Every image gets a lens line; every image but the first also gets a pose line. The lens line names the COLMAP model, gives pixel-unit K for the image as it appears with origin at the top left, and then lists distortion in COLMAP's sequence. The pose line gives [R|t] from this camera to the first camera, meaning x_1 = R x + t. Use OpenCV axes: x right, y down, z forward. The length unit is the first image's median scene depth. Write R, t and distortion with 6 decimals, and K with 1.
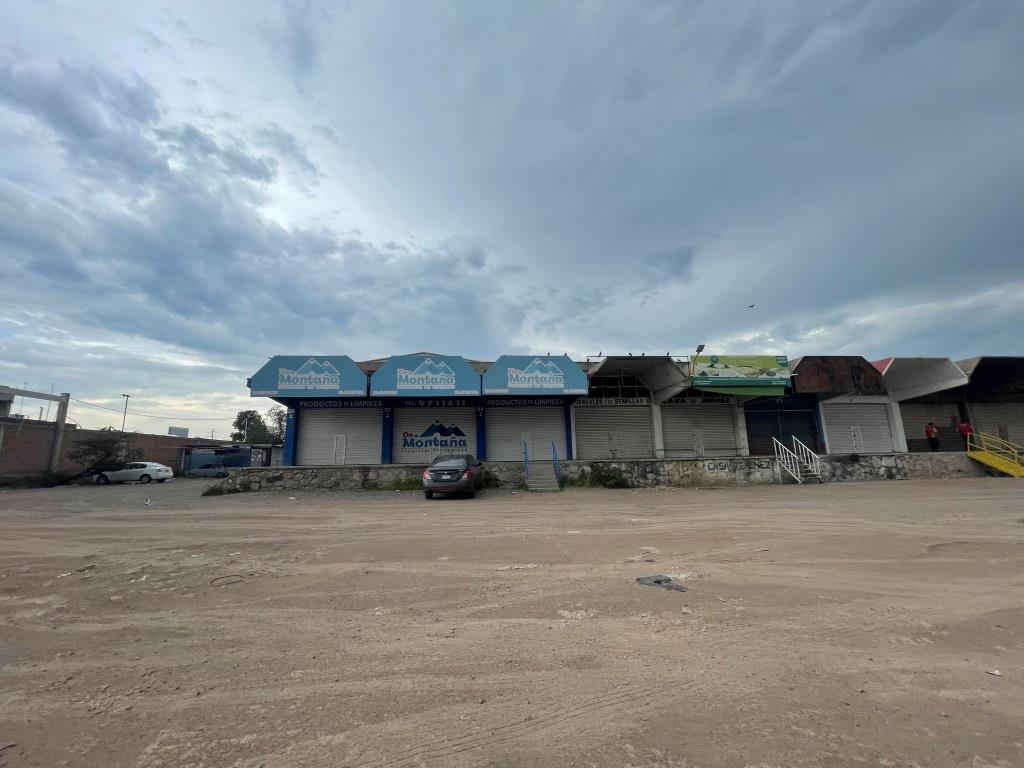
lens RADIAL K [[412.4, 0, 514.7], [0, 412.4, 386.1], [0, 0, 1]] dist [0.000226, -0.000266]
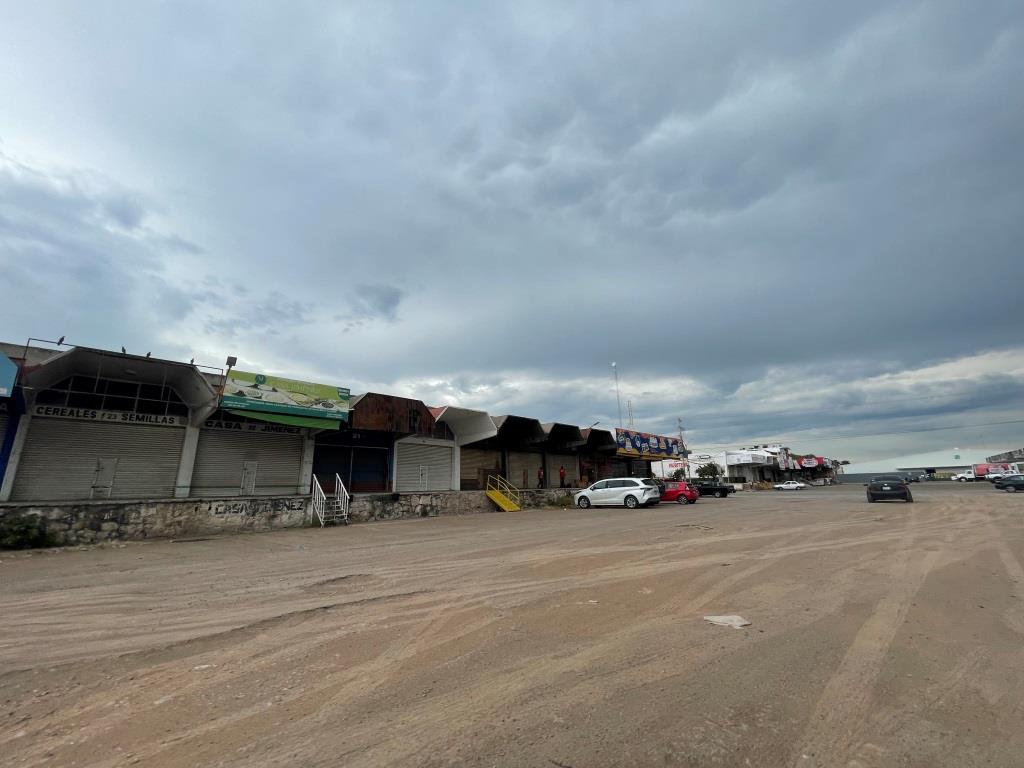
lens RADIAL K [[412.4, 0, 514.7], [0, 412.4, 386.1], [0, 0, 1]] dist [0.000226, -0.000266]
pose [[0.748199, 0.165667, 0.642459, 0.312436], [-0.115839, 0.986069, -0.119368, -0.009596], [-0.653284, 0.014890, 0.756966, 0.019689]]
